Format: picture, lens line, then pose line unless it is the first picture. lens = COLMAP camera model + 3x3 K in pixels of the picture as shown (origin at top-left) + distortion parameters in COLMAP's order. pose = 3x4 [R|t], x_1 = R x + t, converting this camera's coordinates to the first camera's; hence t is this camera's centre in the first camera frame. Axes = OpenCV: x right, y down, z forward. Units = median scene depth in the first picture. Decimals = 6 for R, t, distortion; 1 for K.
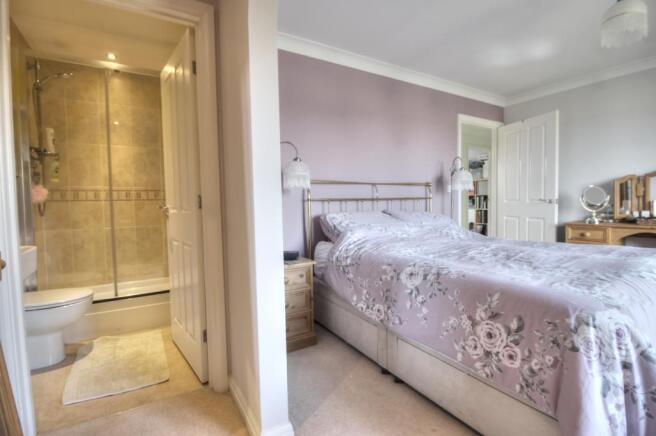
lens RADIAL K [[307.4, 0, 327.2], [0, 307.4, 214.4], [0, 0, 1]] dist [-0.011557, -0.001153]
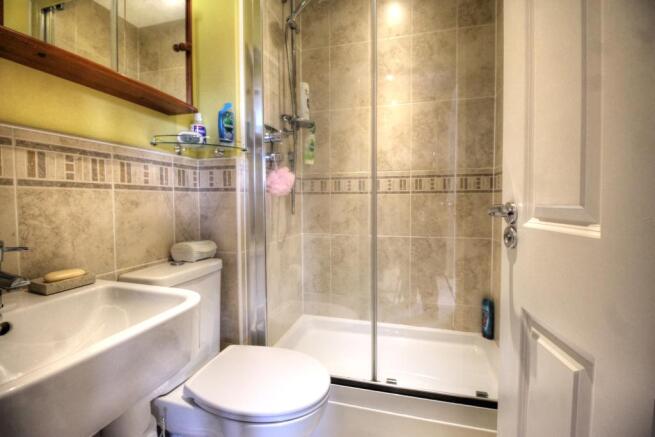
lens RADIAL K [[307.0, 0, 327.0], [0, 307.0, 213.6], [0, 0, 1]] dist [-0.011557, -0.001153]
pose [[0.686215, 0.044817, -0.726017, -0.325689], [-0.037794, 0.998949, 0.025943, -0.015239], [0.726416, 0.009636, 0.687187, 0.496500]]
